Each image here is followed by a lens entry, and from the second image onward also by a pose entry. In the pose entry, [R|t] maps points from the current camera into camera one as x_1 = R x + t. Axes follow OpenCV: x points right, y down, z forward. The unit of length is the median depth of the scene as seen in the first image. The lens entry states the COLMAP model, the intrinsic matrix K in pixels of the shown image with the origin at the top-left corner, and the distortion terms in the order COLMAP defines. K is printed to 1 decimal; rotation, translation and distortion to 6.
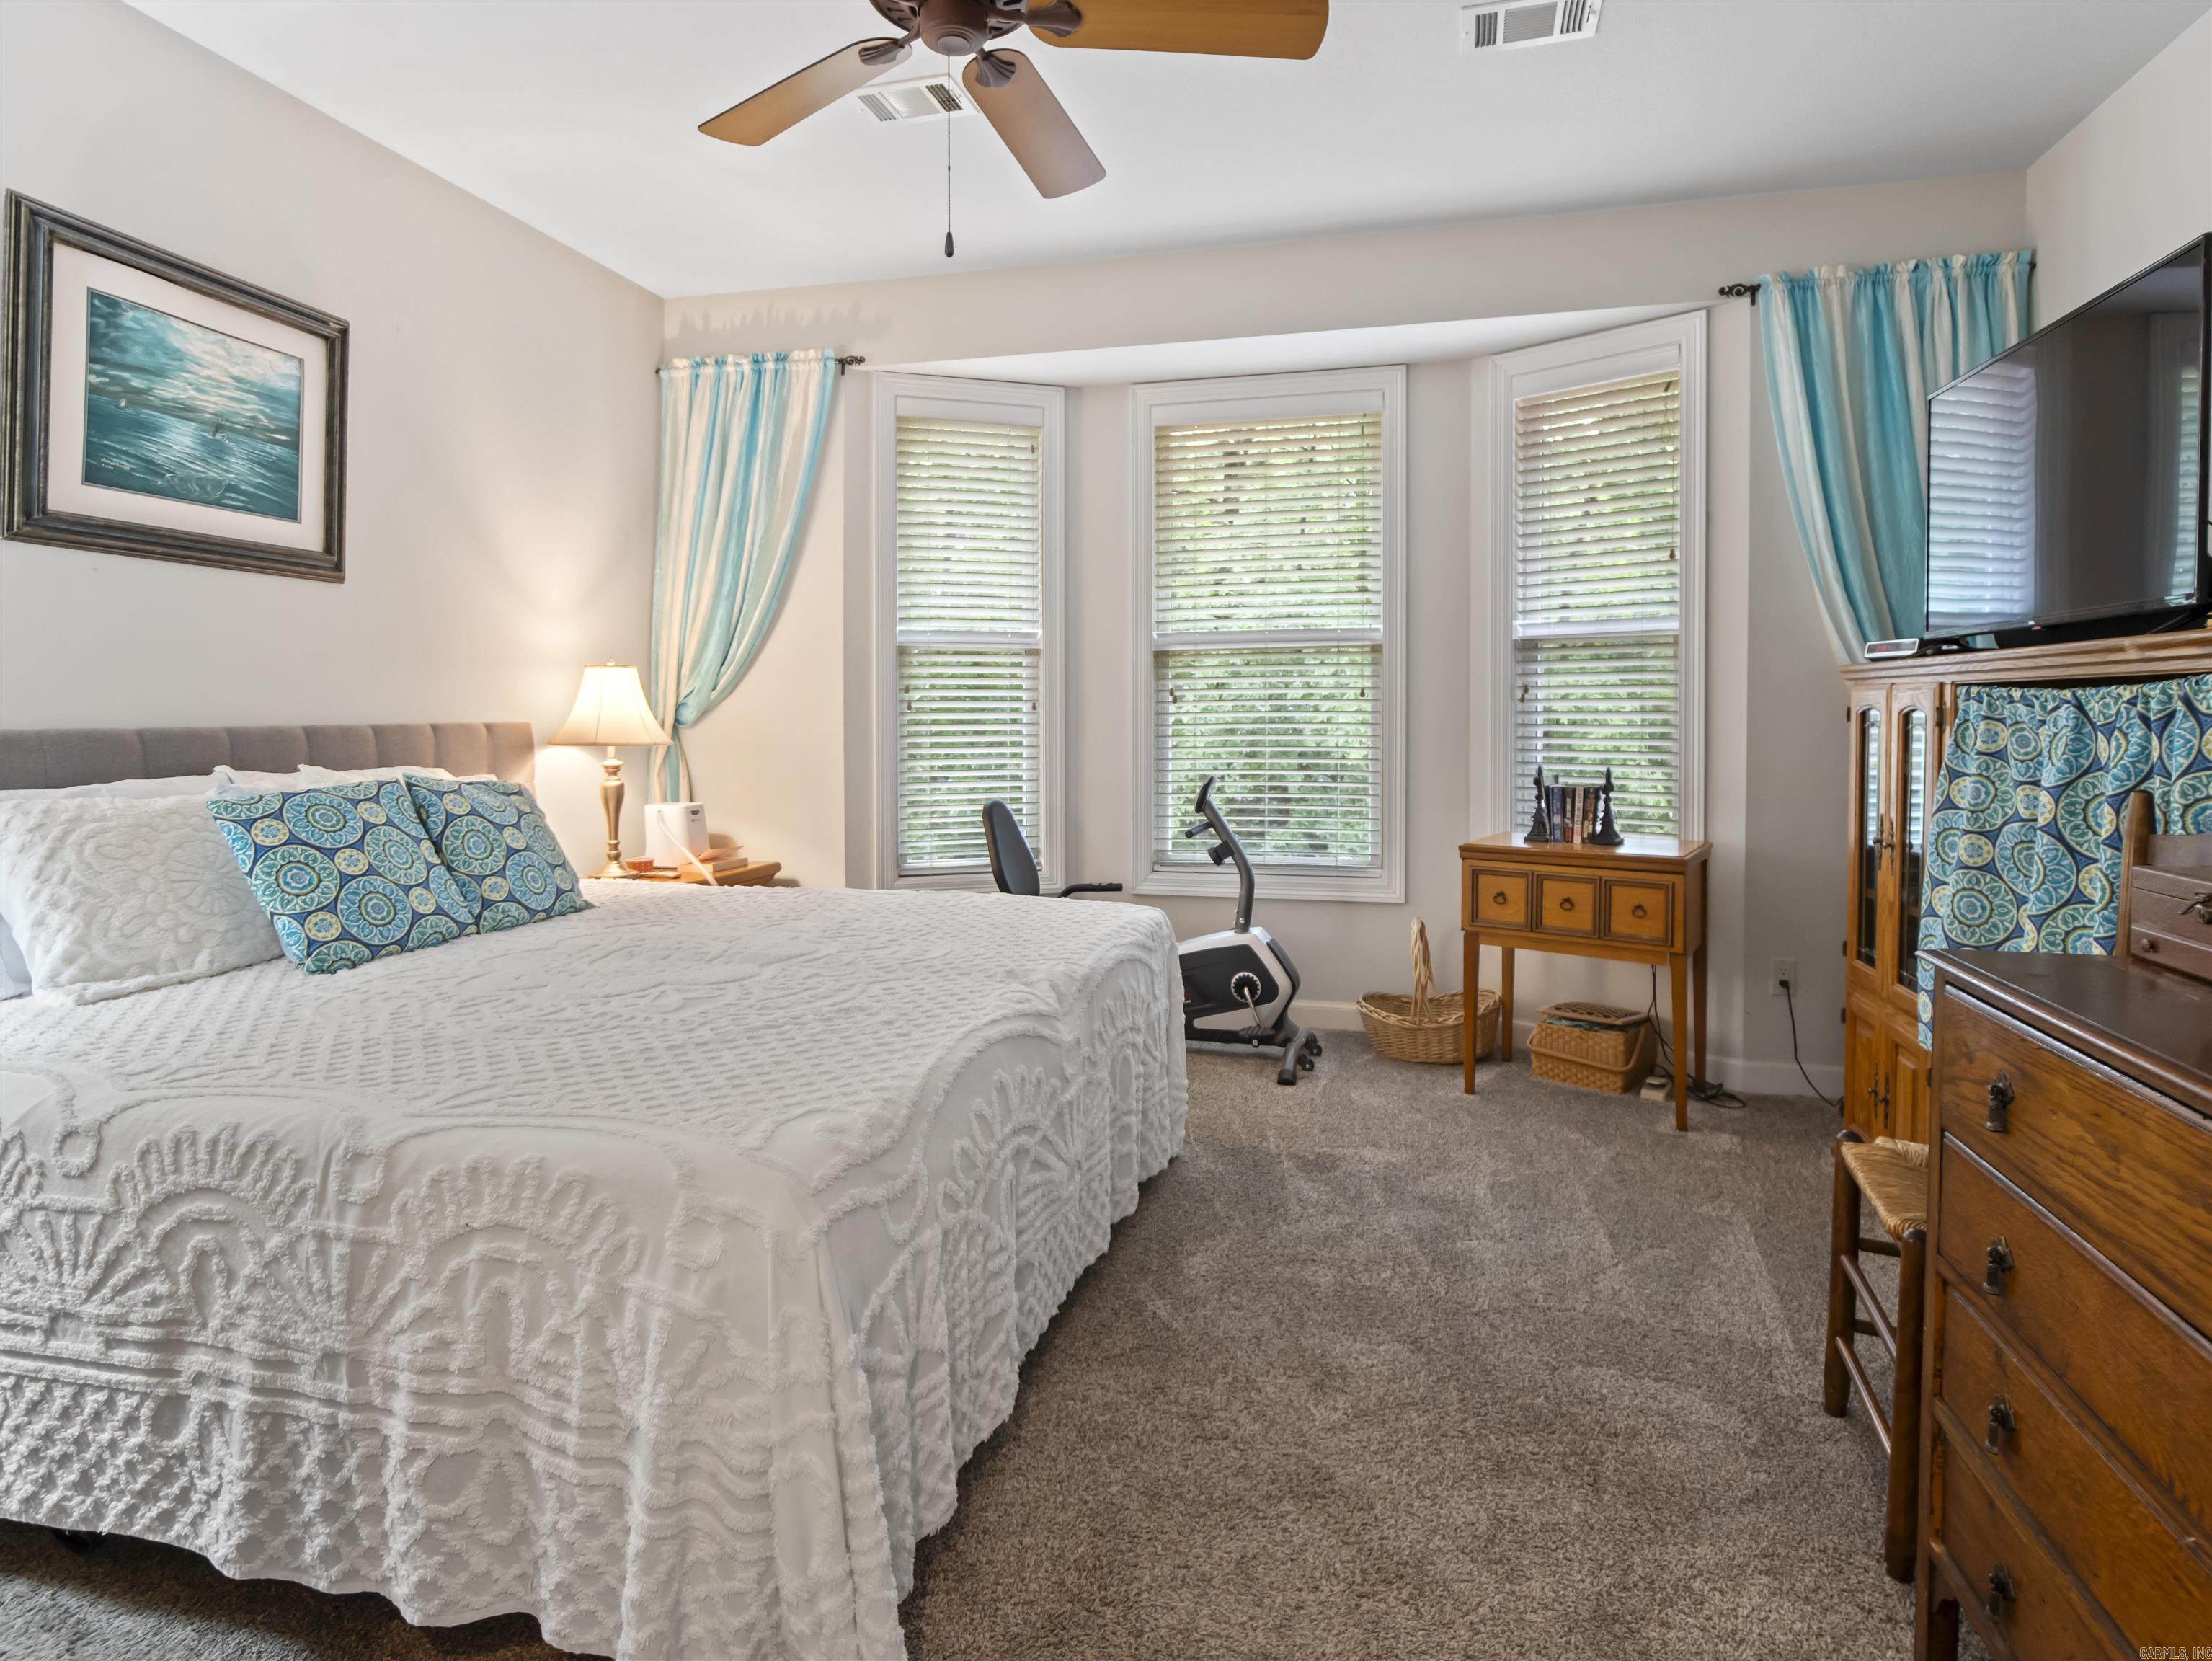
lens RADIAL K [[1181.4, 0, 1102.8], [0, 1181.4, 821.4], [0, 0, 1]] dist [-0.012529, 0.004178]
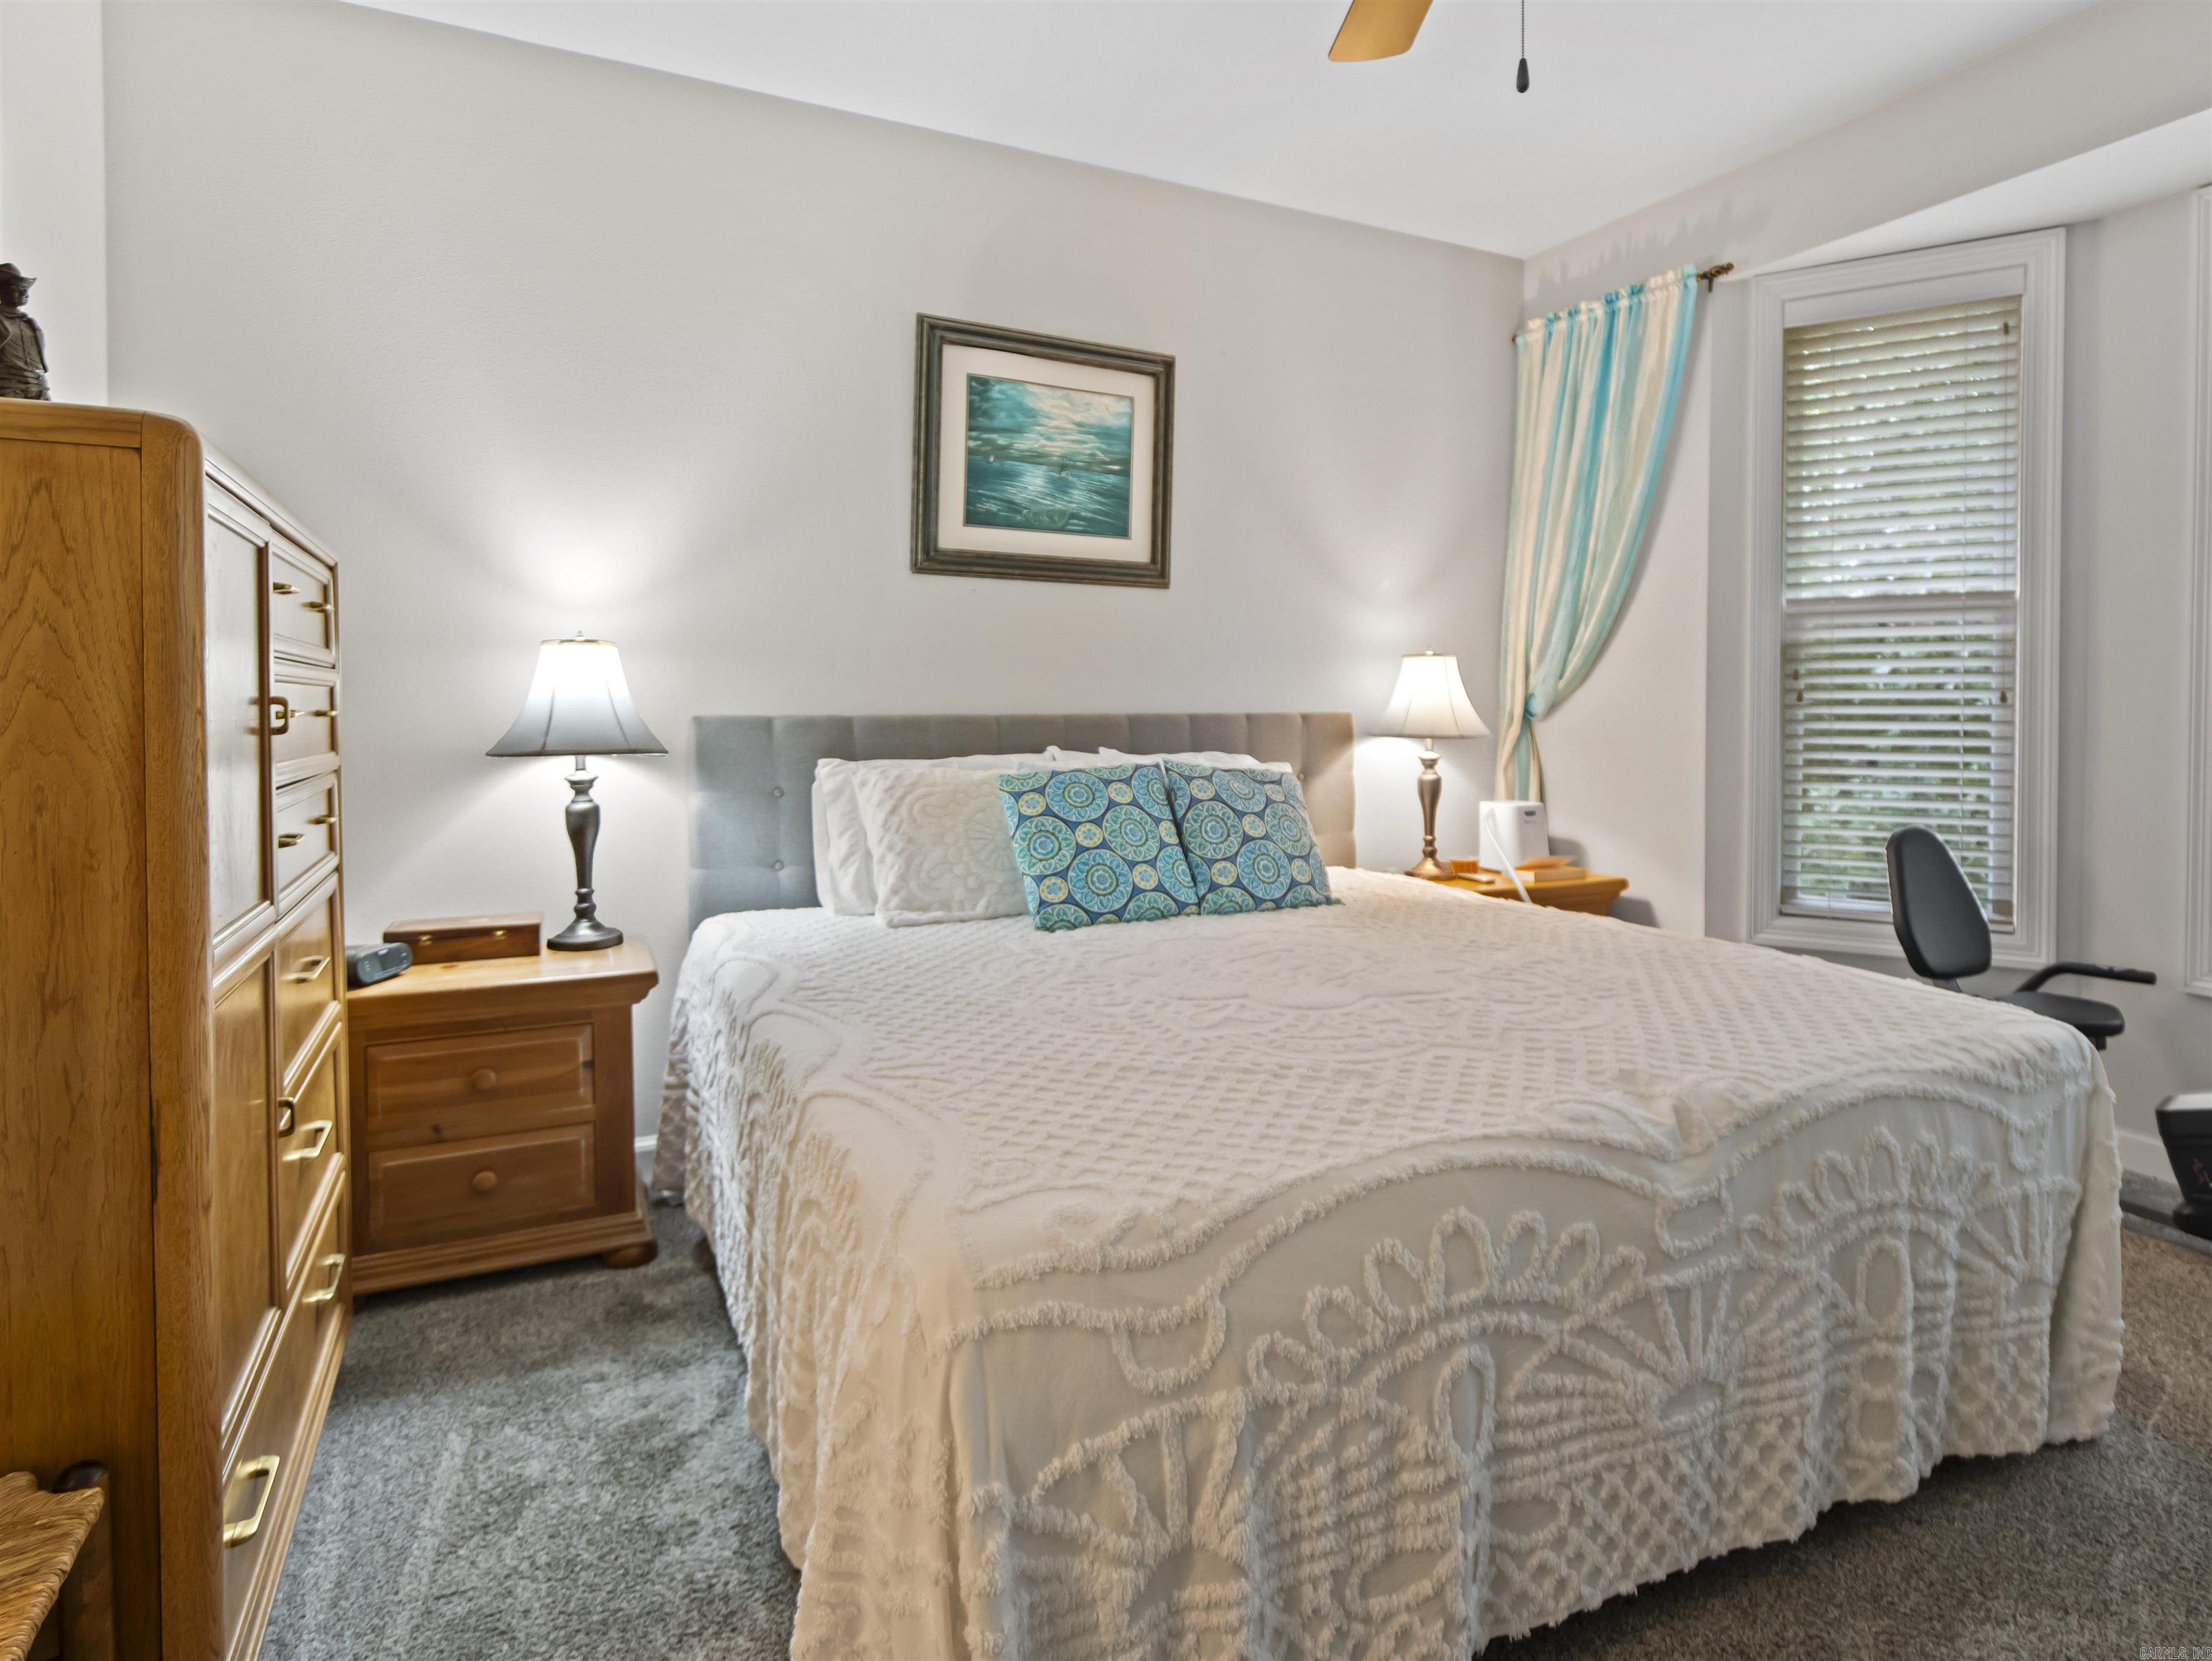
lens RADIAL K [[1181.4, 0, 1104.8], [0, 1181.4, 773.2], [0, 0, 1]] dist [-0.012529, 0.004178]
pose [[0.650551, 0.047126, -0.757999, 0.204441], [-0.072321, 0.997381, -0.000061, -0.023631], [0.756011, 0.054859, 0.652256, 0.250171]]
